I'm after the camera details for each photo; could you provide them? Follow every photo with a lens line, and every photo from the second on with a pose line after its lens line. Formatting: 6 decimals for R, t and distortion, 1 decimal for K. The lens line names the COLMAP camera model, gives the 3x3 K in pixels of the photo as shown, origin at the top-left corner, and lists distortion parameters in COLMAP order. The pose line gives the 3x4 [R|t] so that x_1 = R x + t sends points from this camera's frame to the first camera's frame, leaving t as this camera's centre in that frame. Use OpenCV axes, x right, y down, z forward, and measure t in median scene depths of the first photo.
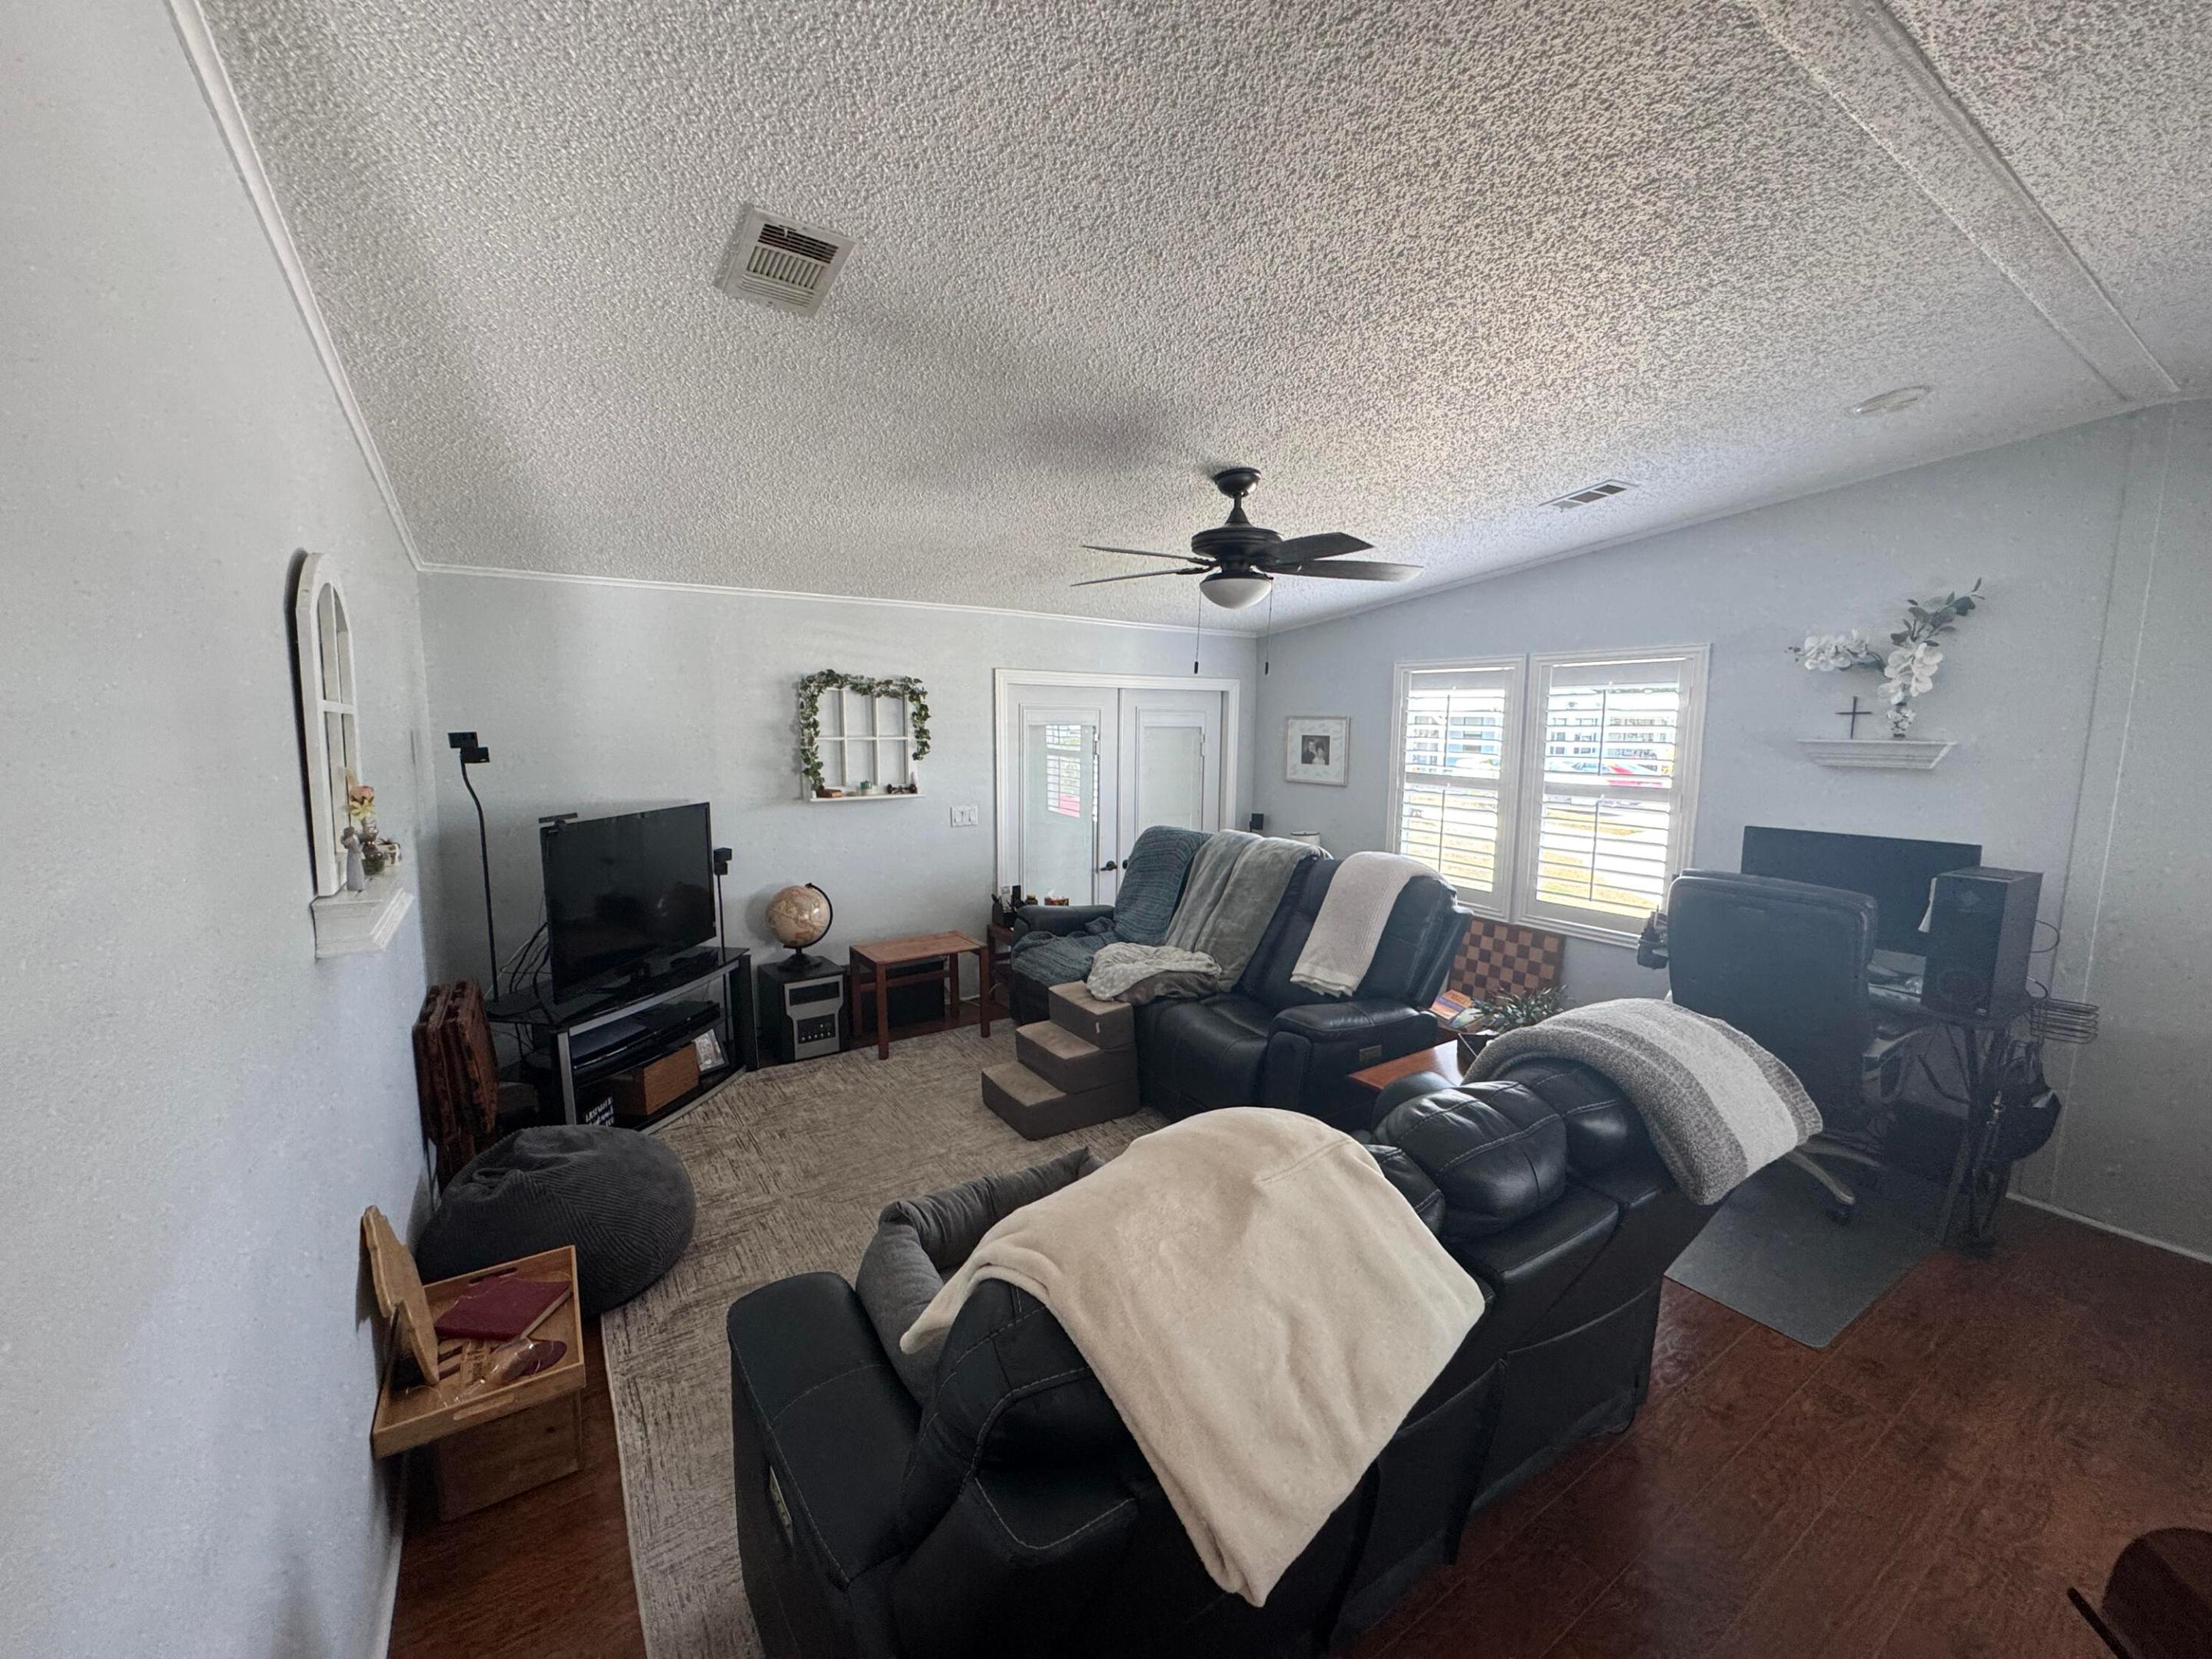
lens RADIAL K [[879.0, 0, 1106.8], [0, 879.0, 825.1], [0, 0, 1]] dist [-0.002496, -0.000060]
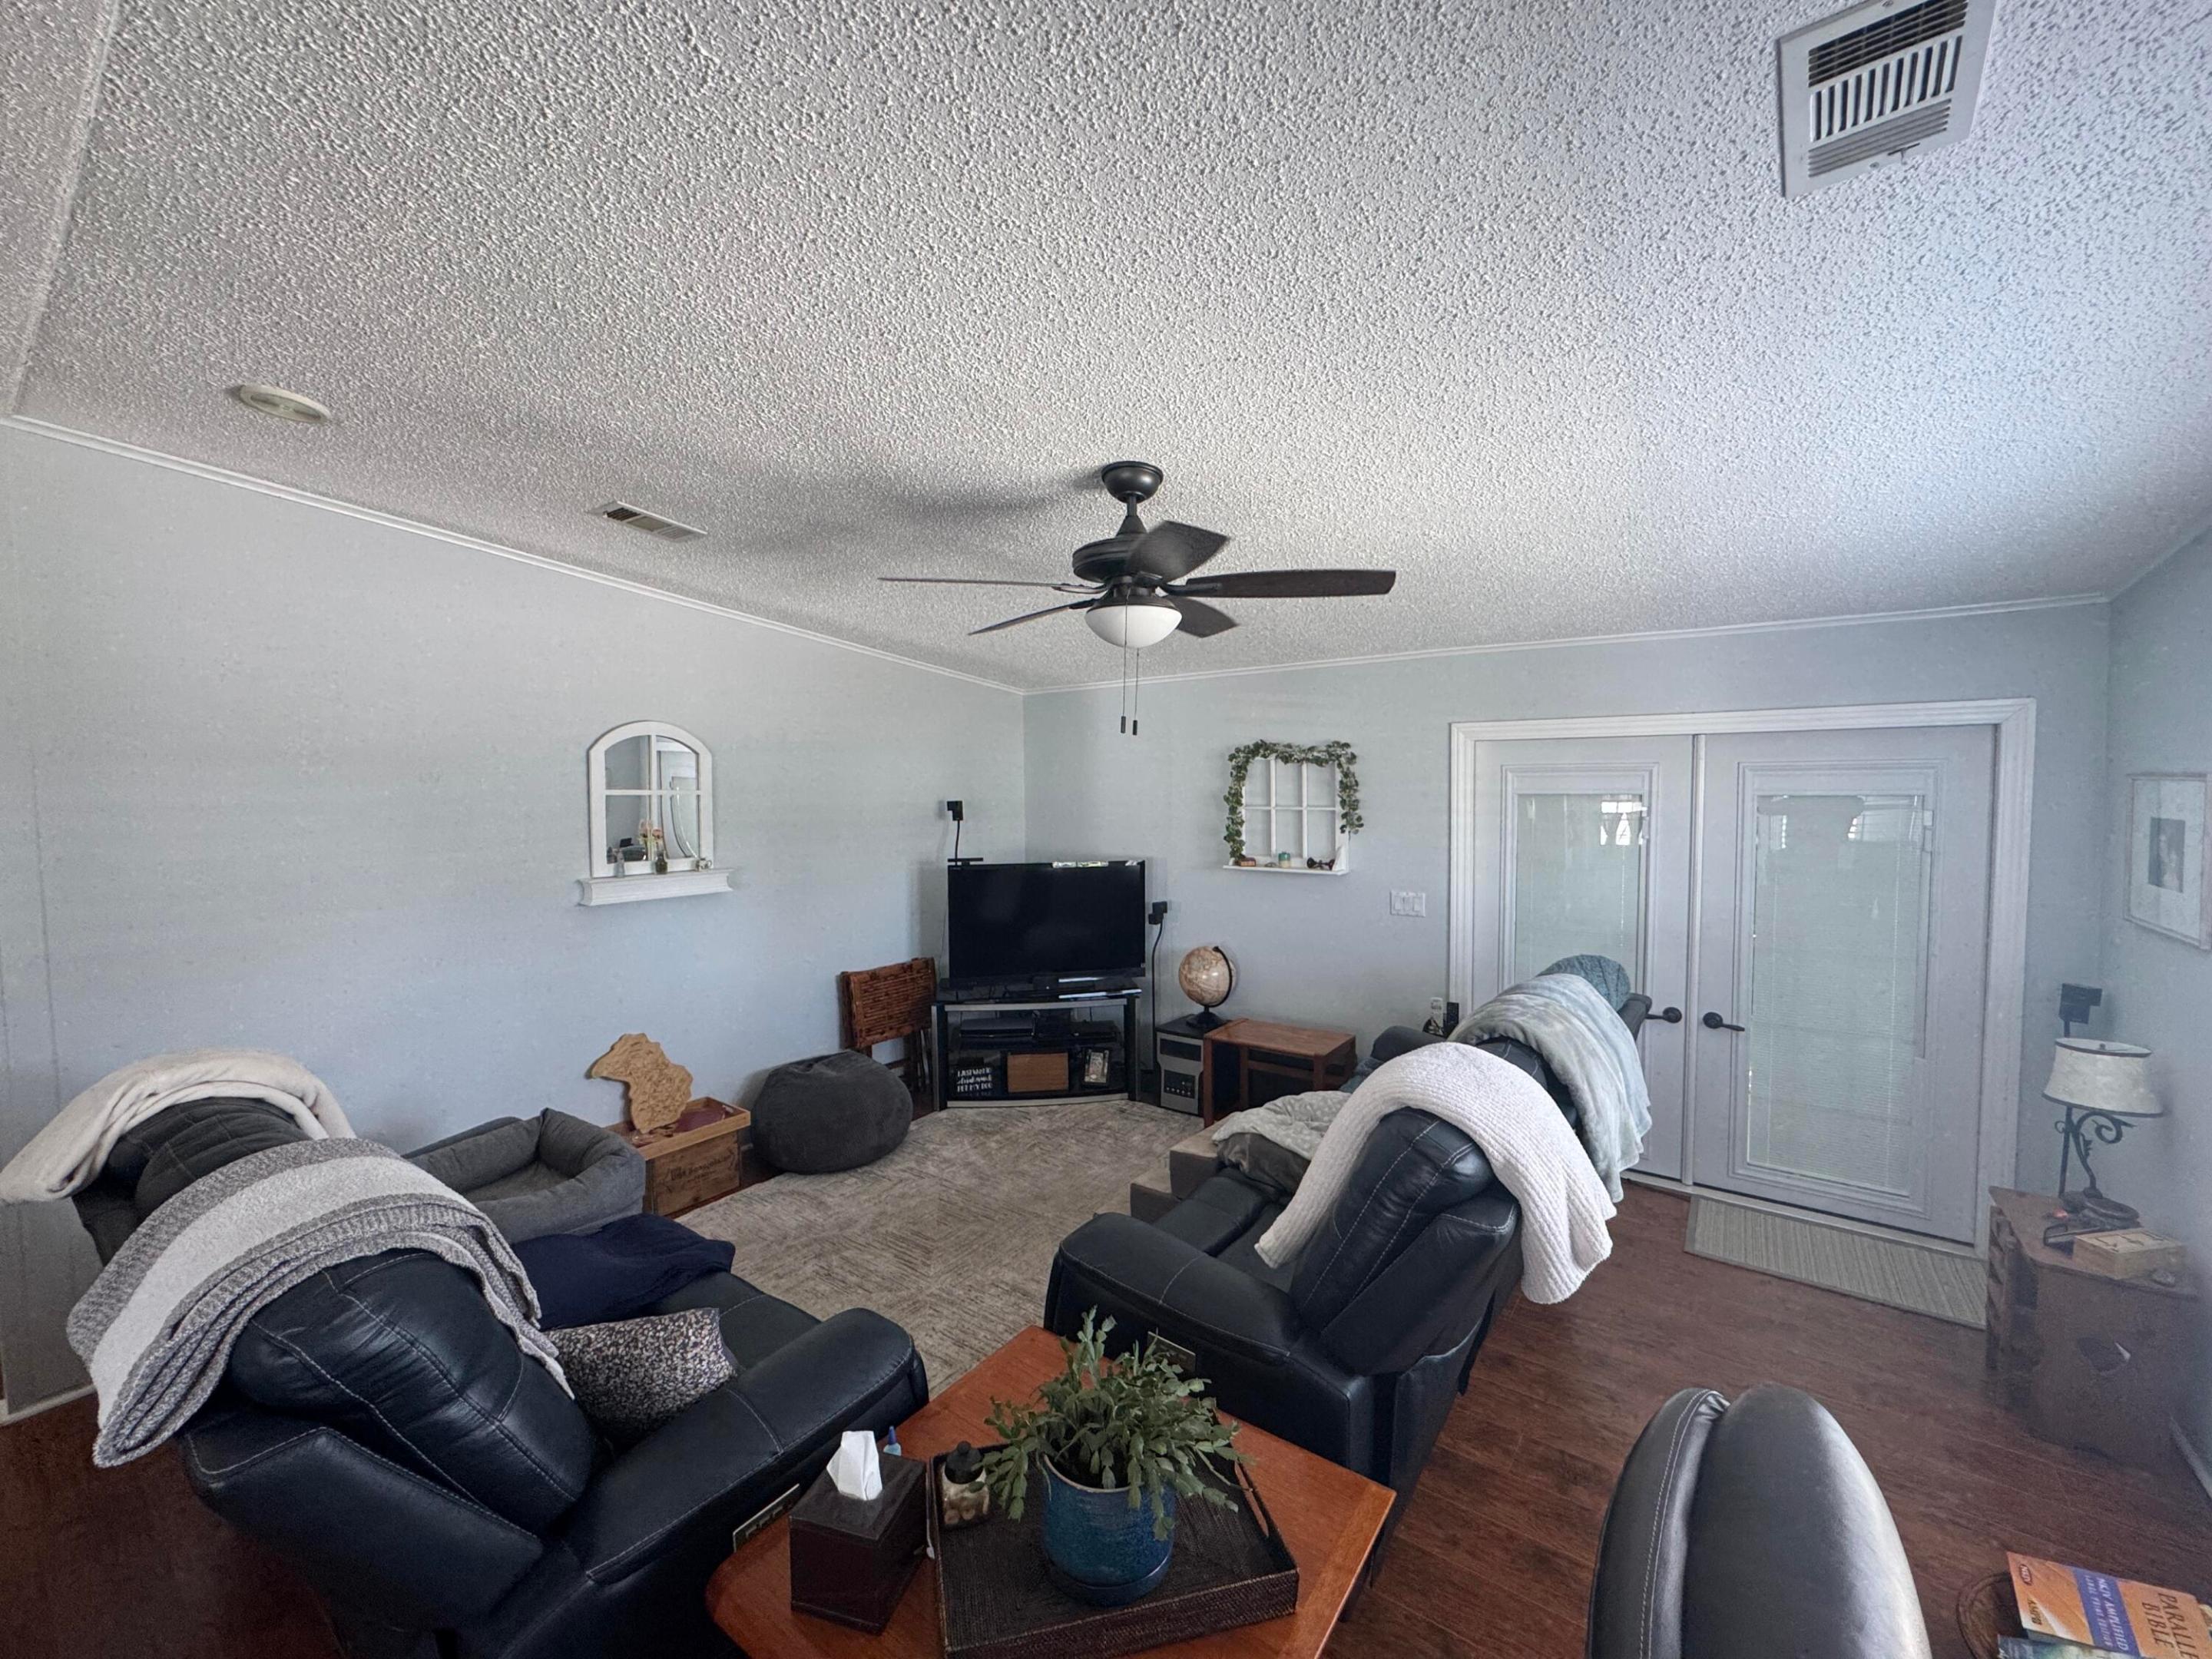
lens RADIAL K [[879.0, 0, 1109.2], [0, 879.0, 835.9], [0, 0, 1]] dist [-0.002496, -0.000060]
pose [[0.346188, 0.047199, -0.936977, 0.567493], [-0.099243, 0.994972, 0.013453, -0.063333], [0.932901, 0.088331, 0.349132, 0.494528]]
